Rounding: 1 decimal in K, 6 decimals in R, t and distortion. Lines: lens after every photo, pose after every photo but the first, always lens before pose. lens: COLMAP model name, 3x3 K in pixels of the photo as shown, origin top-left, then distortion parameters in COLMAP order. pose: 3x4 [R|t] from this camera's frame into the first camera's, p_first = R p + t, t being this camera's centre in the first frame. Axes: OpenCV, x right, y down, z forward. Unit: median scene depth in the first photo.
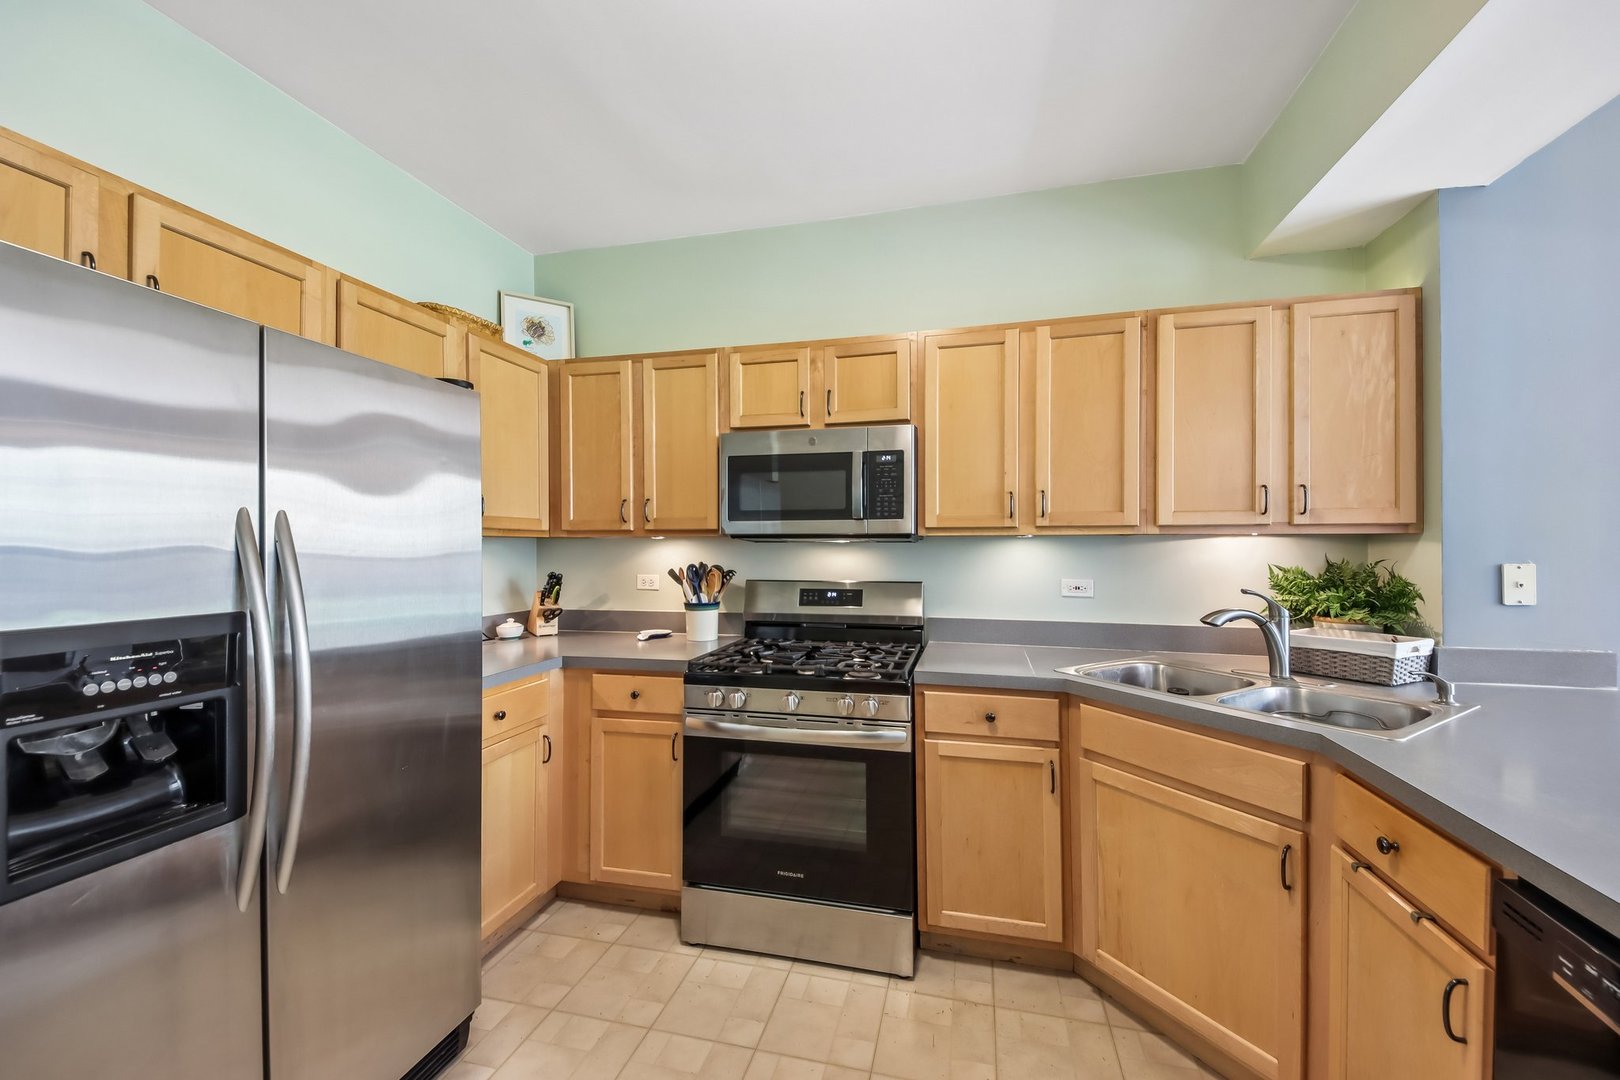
lens RADIAL K [[621.0, 0, 798.7], [0, 621.0, 545.4], [0, 0, 1]] dist [0.073211, -0.045294]
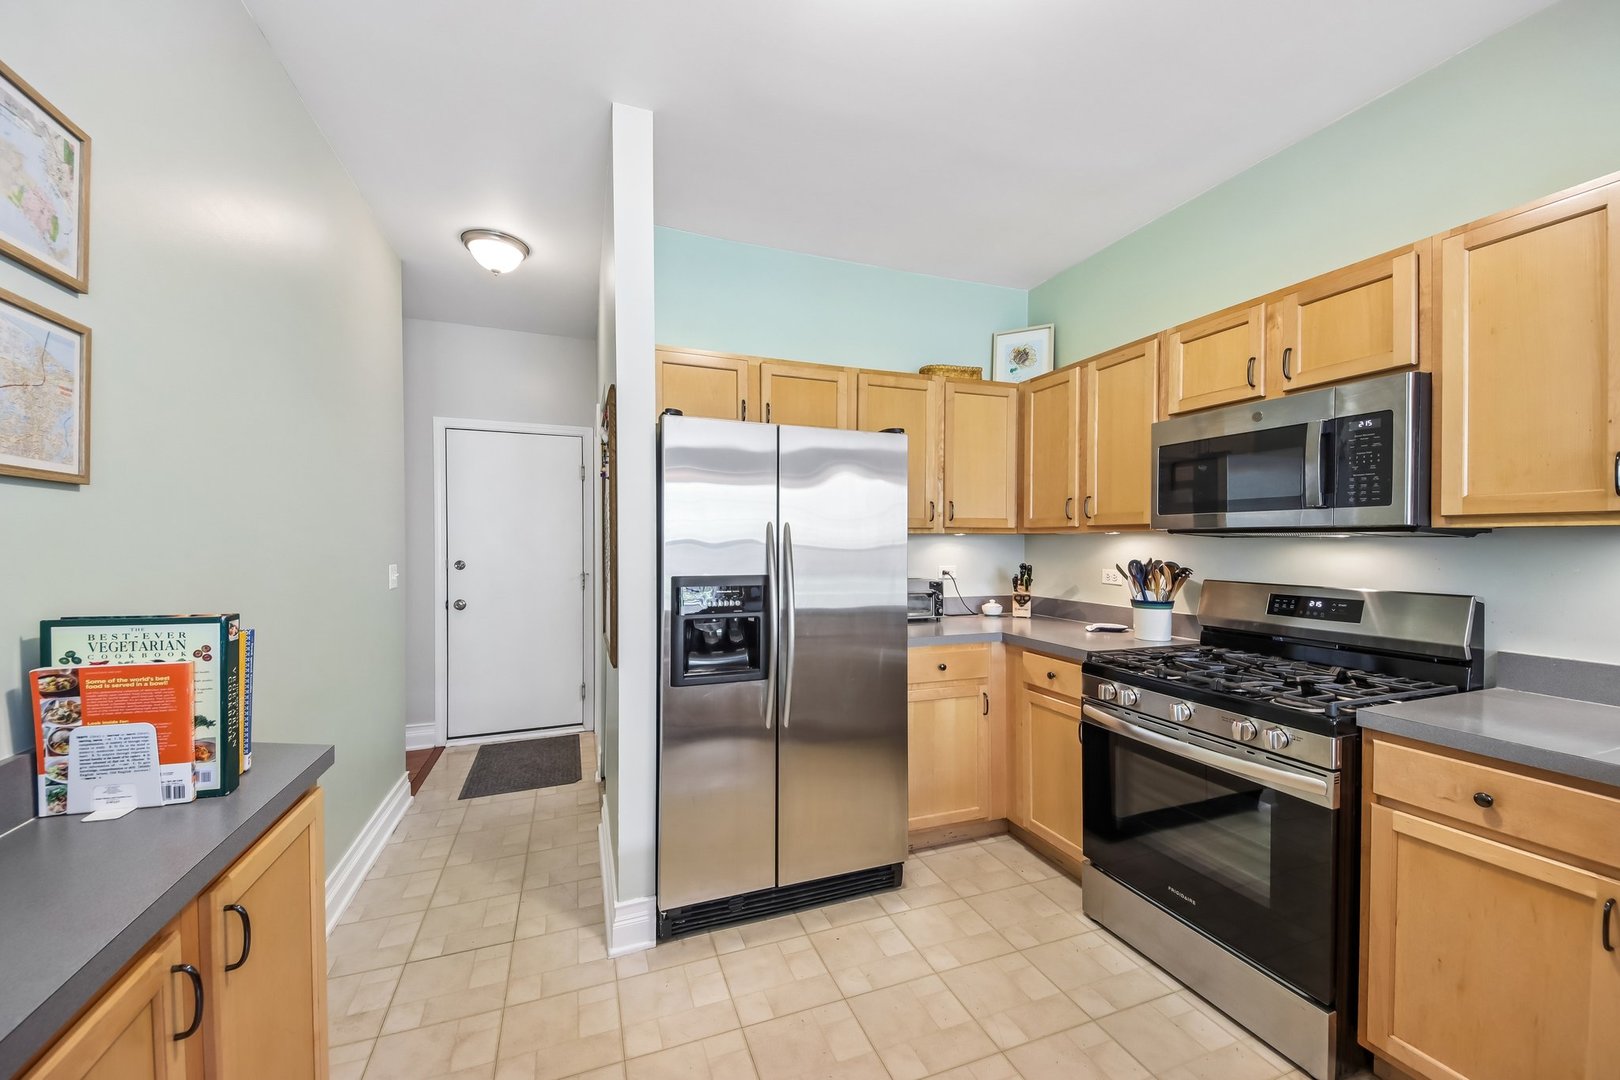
lens RADIAL K [[621.0, 0, 798.7], [0, 621.0, 545.4], [0, 0, 1]] dist [0.073211, -0.045294]
pose [[0.543378, 0.008411, -0.839446, 0.416537], [0.000932, 0.999943, 0.010622, -0.004266], [0.839488, -0.006554, 0.543339, 0.019269]]
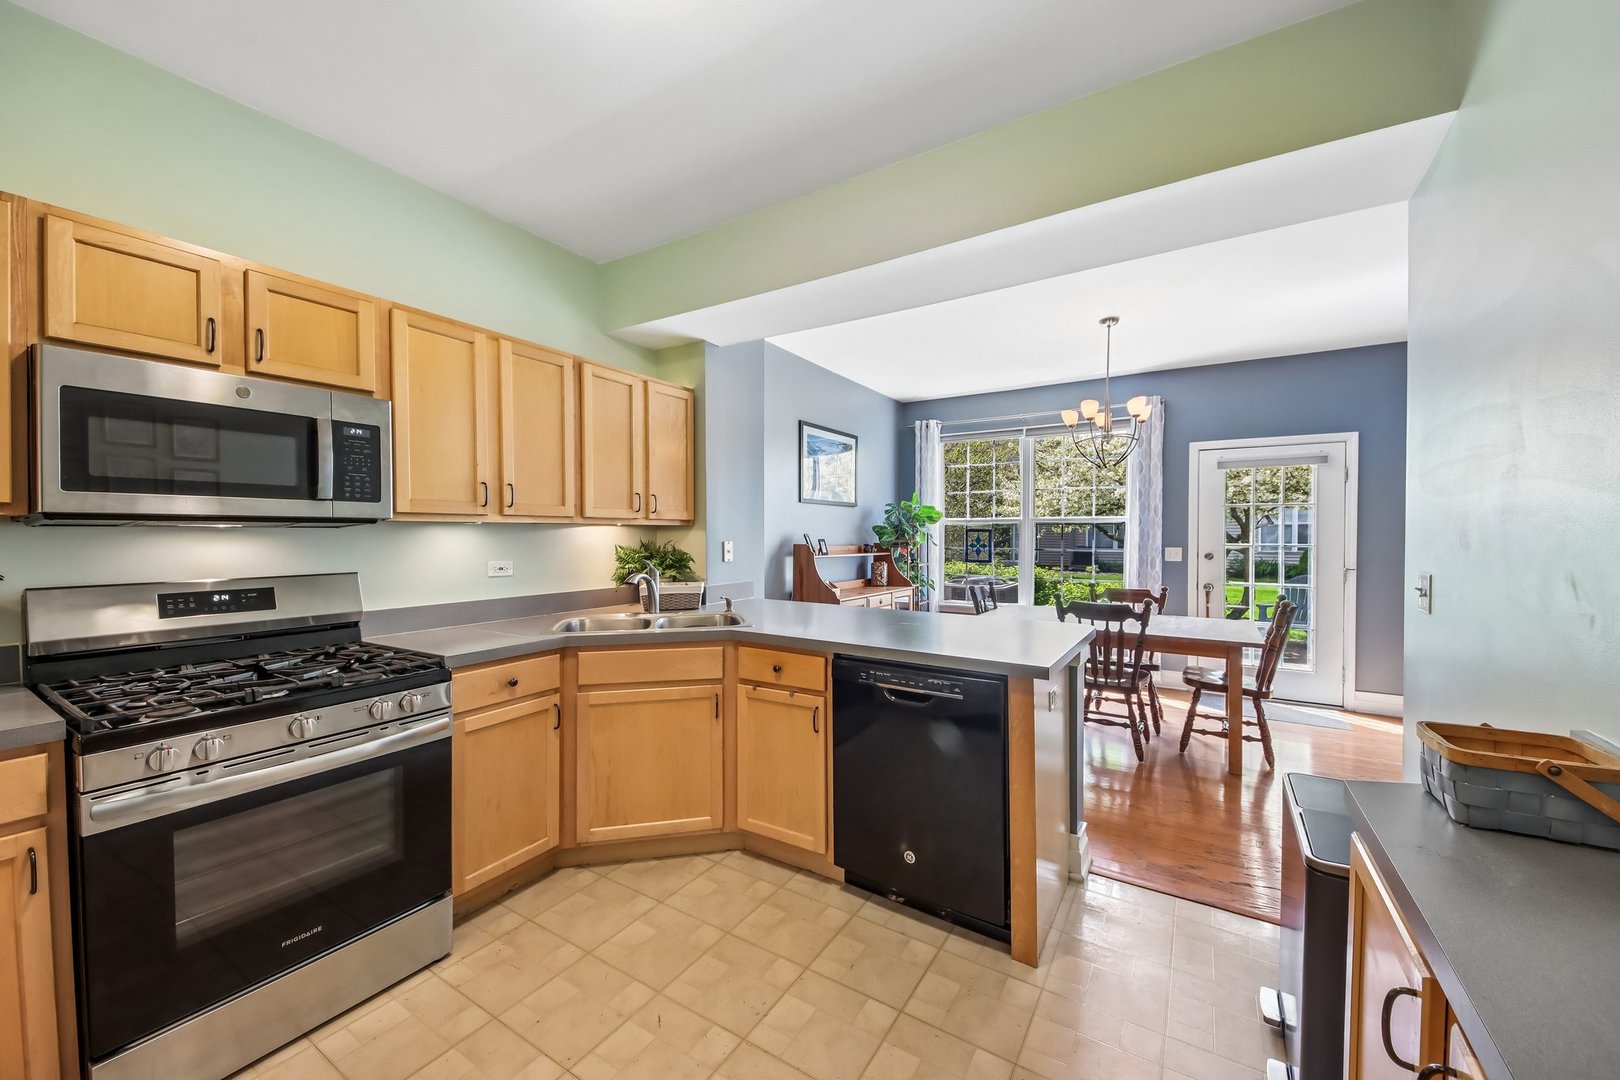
lens RADIAL K [[621.0, 0, 798.7], [0, 621.0, 545.4], [0, 0, 1]] dist [0.073211, -0.045294]
pose [[0.319604, -0.019459, 0.947351, -0.515059], [-0.000096, 0.999788, 0.020568, 0.001239], [-0.947551, -0.006665, 0.319534, 0.122225]]
